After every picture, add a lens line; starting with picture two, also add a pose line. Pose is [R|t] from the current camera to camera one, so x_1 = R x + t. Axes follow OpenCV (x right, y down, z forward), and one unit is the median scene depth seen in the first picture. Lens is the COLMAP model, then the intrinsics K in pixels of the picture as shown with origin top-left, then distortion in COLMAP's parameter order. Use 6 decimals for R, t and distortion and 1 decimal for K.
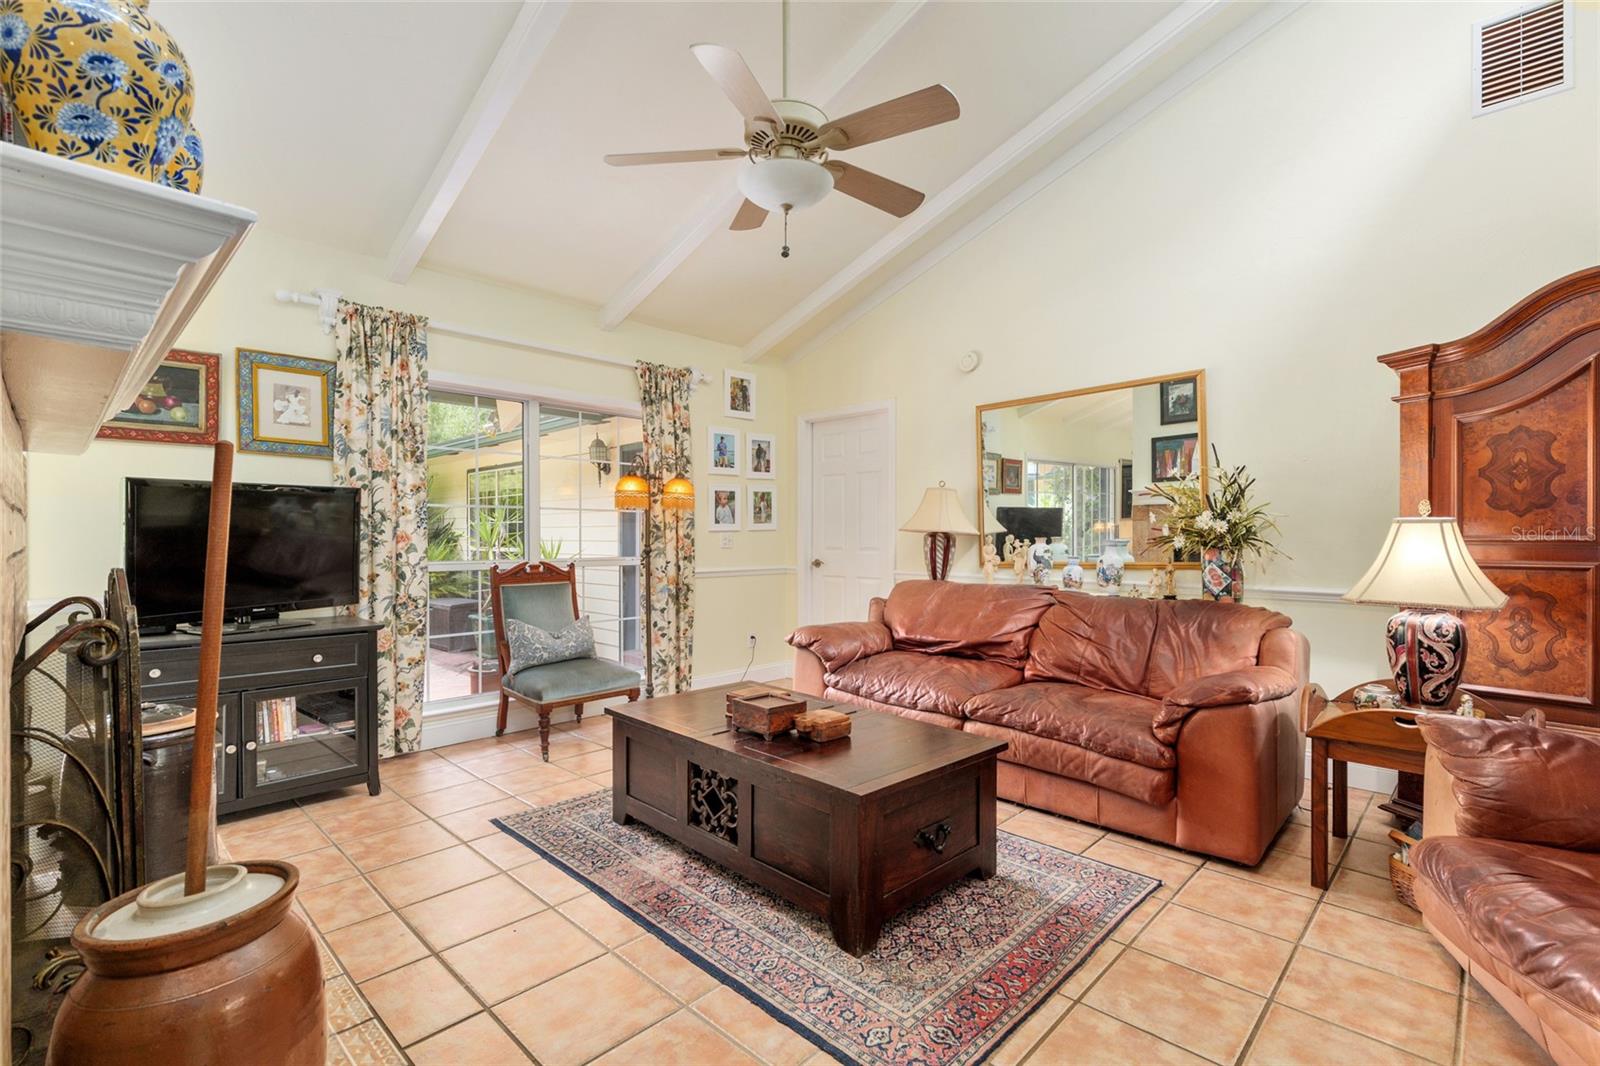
lens RADIAL K [[744.6, 0, 815.1], [0, 744.6, 535.0], [0, 0, 1]] dist [-0.003862, -0.000067]
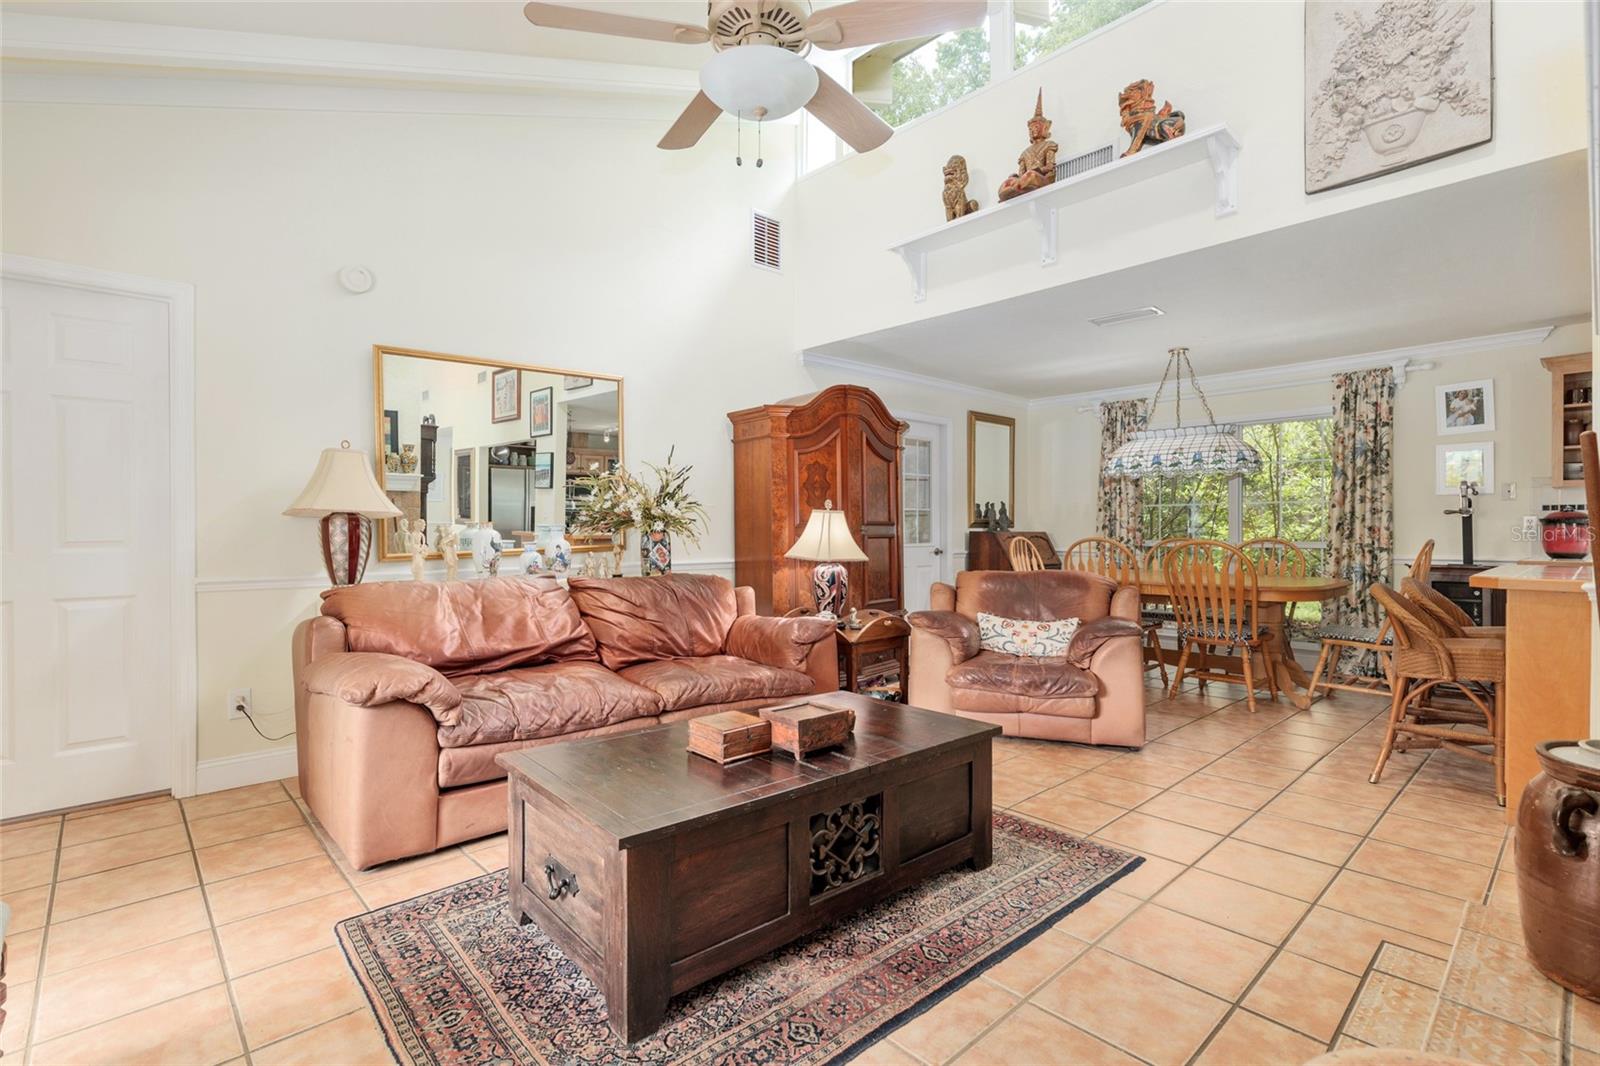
lens RADIAL K [[744.6, 0, 810.8], [0, 744.6, 531.0], [0, 0, 1]] dist [-0.003862, -0.000067]
pose [[0.049859, -0.003305, 0.998751, -0.930125], [0.002968, 0.999991, 0.003161, 0.021037], [-0.998752, 0.002806, 0.049869, 0.992100]]
